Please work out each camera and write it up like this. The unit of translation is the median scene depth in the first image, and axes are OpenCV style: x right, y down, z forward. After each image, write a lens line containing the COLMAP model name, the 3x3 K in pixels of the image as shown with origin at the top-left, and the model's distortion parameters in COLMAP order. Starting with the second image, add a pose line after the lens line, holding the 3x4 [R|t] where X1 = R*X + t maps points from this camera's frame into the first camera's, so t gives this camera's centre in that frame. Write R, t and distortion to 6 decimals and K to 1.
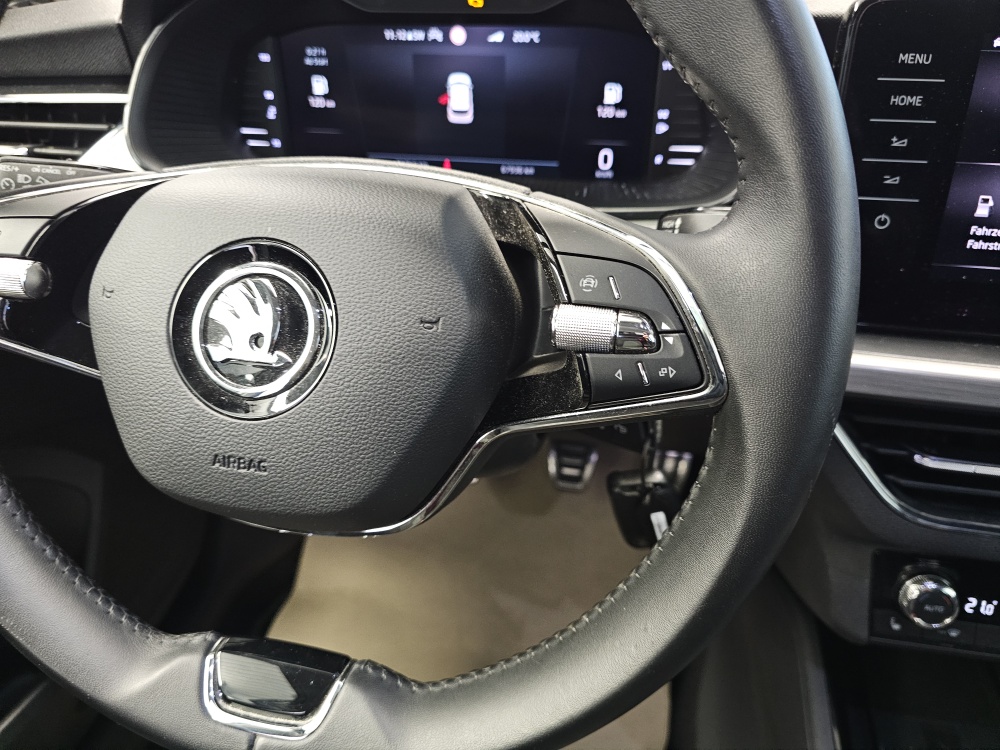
lens RADIAL K [[698.9, 0, 504.5], [0, 698.9, 373.7], [0, 0, 1]] dist [0.005289, -0.031119]
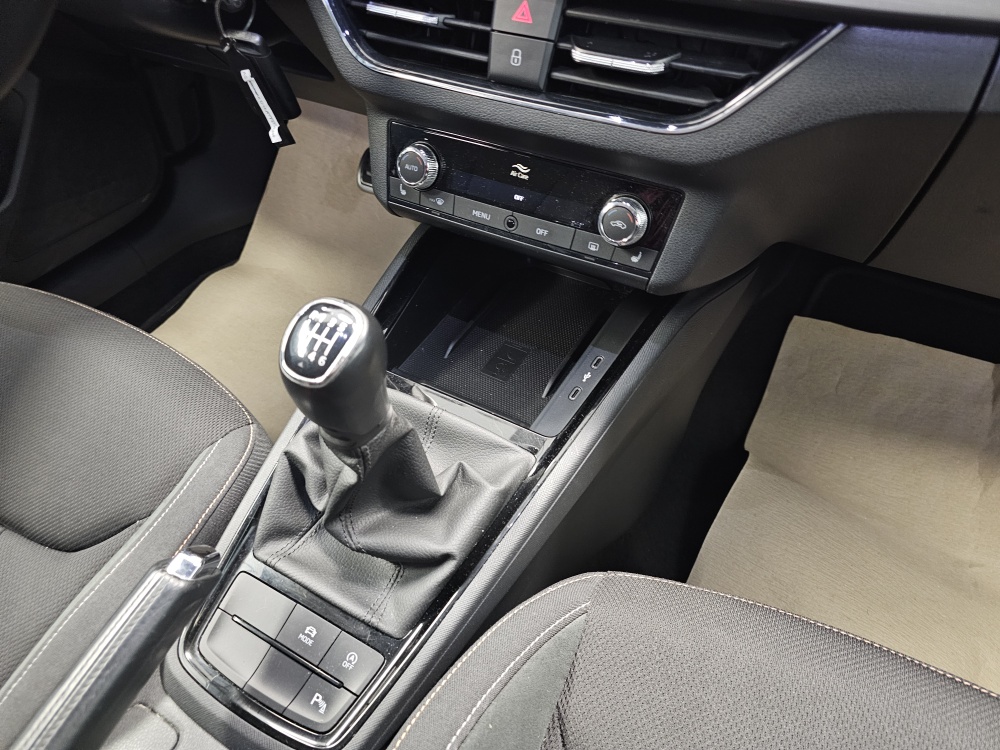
lens RADIAL K [[687.7, 0, 506.1], [0, 687.7, 368.0], [0, 0, 1]] dist [0.013826, -0.036521]
pose [[0.951727, 0.221989, -0.211981, 0.959002], [-0.179568, 0.962777, 0.202027, 0.348321], [0.248938, -0.154210, 0.956164, -0.137501]]
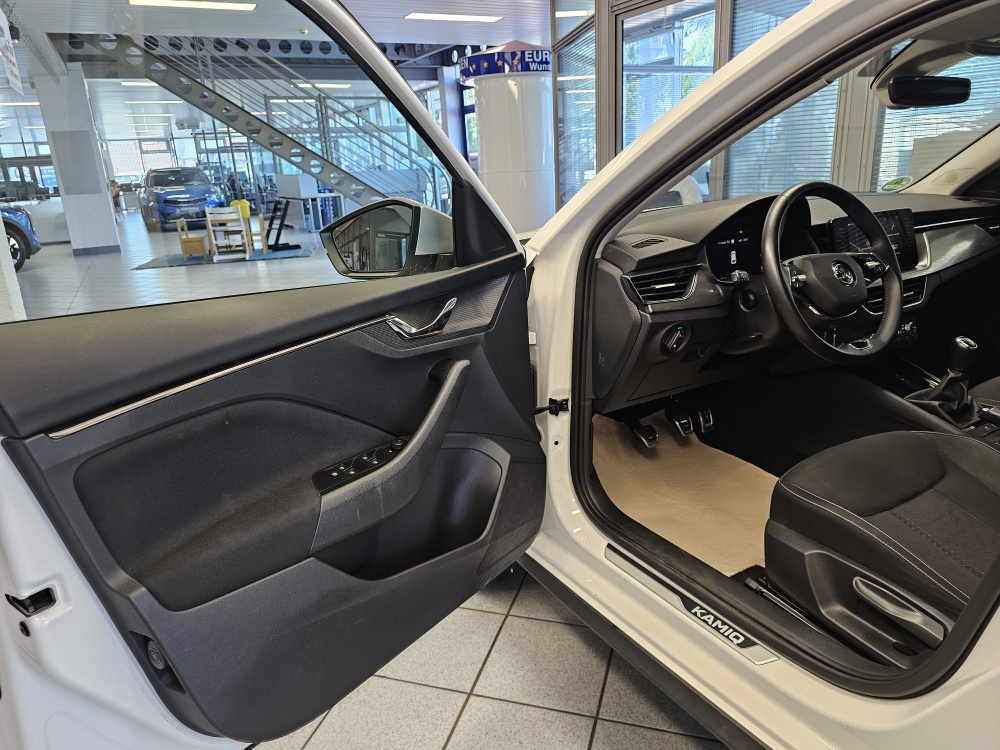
lens RADIAL K [[672.3, 0, 500.7], [0, 672.3, 368.3], [0, 0, 1]] dist [0.059902, -0.078531]
pose [[0.743191, -0.205916, 0.636605, -3.509340], [0.407359, 0.894049, -0.186373, 0.297020], [-0.530779, 0.397837, 0.748331, -0.797192]]
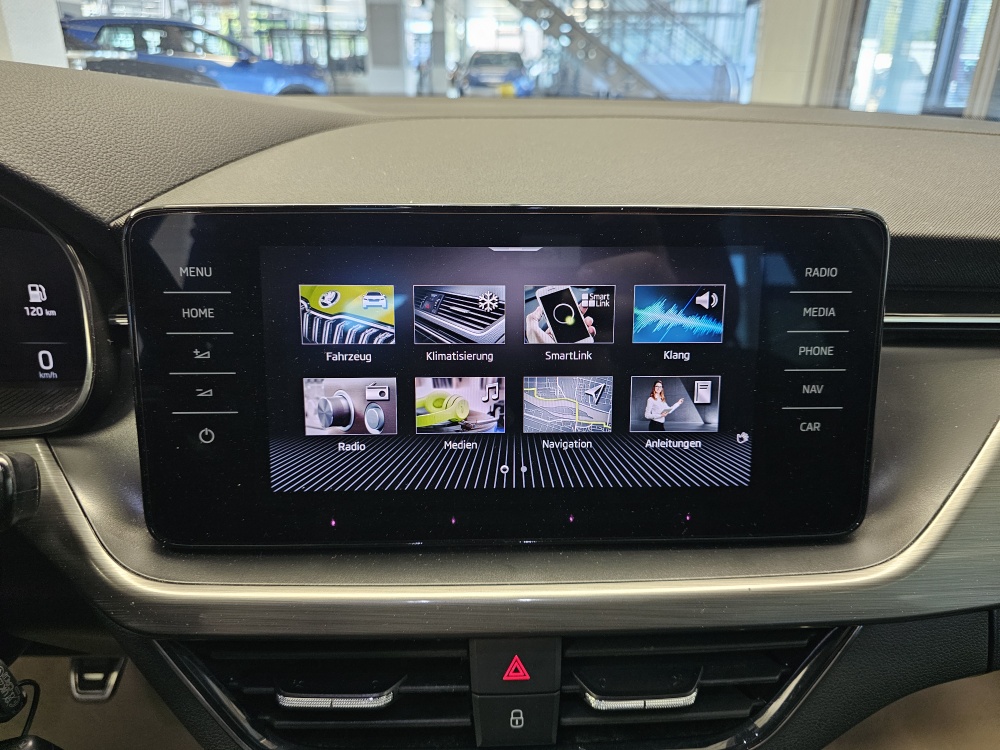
lens RADIAL K [[690.8, 0, 504.2], [0, 690.8, 362.5], [0, 0, 1]] dist [0.012144, -0.033588]
pose [[0.971533, -0.058046, 0.229681, 0.549072], [0.103183, 0.976407, -0.189693, -0.075211], [-0.213251, 0.207992, 0.954601, 0.017016]]
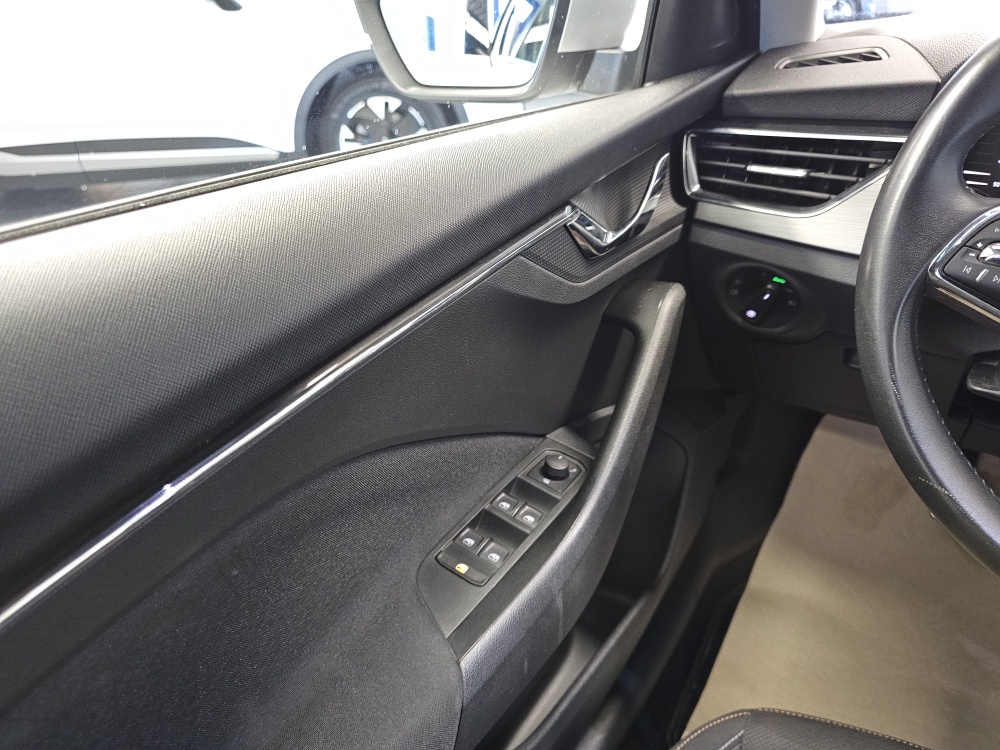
lens RADIAL K [[687.7, 0, 506.1], [0, 687.7, 368.0], [0, 0, 1]] dist [0.013826, -0.036521]
pose [[0.923575, 0.160822, -0.348061, -0.726065], [-0.186162, 0.981689, -0.040387, 0.201154], [0.335192, 0.102096, 0.936602, -0.376354]]
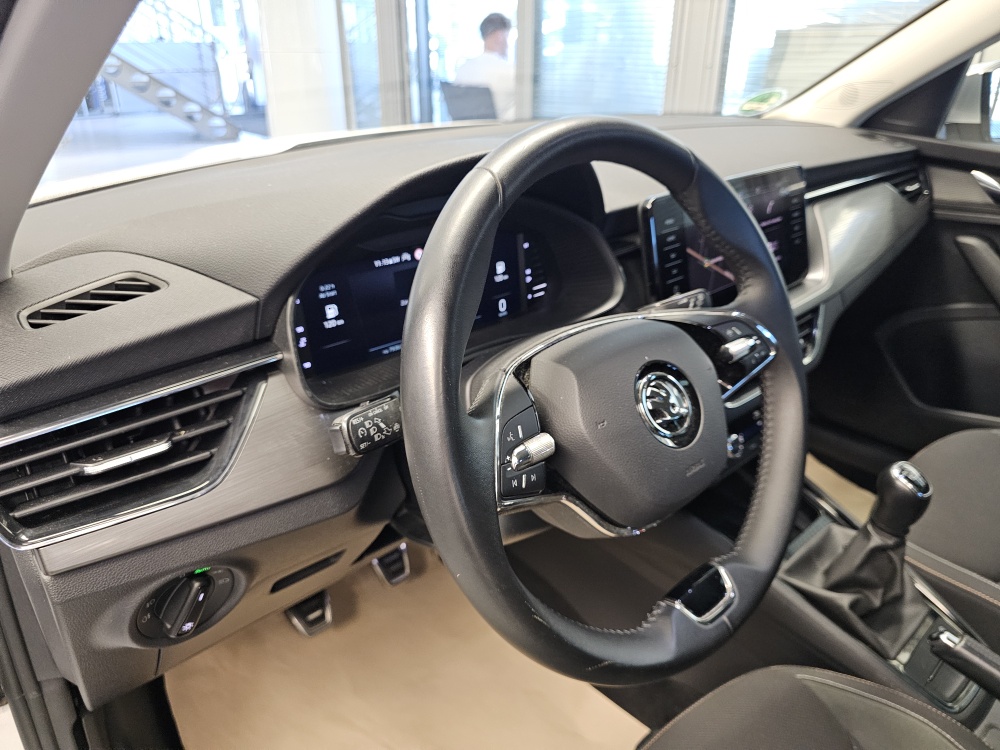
lens RADIAL K [[687.9, 0, 498.7], [0, 687.9, 372.8], [0, 0, 1]] dist [0.020021, -0.044379]
pose [[0.590013, -0.326186, 0.738571, -1.151745], [0.450803, 0.891983, 0.033812, -0.238372], [-0.669822, 0.313001, 0.673327, -0.017010]]
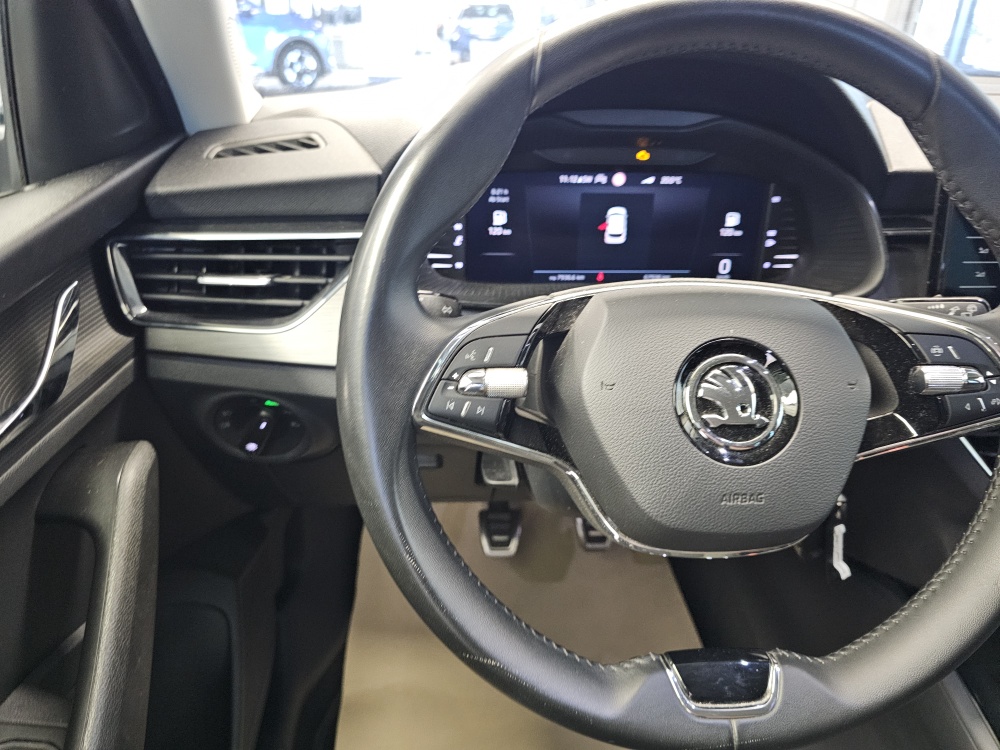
lens RADIAL K [[687.9, 0, 498.7], [0, 687.9, 372.8], [0, 0, 1]] dist [0.020021, -0.044379]
pose [[0.965016, -0.082640, 0.248825, -0.644301], [0.114134, 0.986798, -0.114905, -0.008428], [-0.236044, 0.139285, 0.961708, -0.130195]]
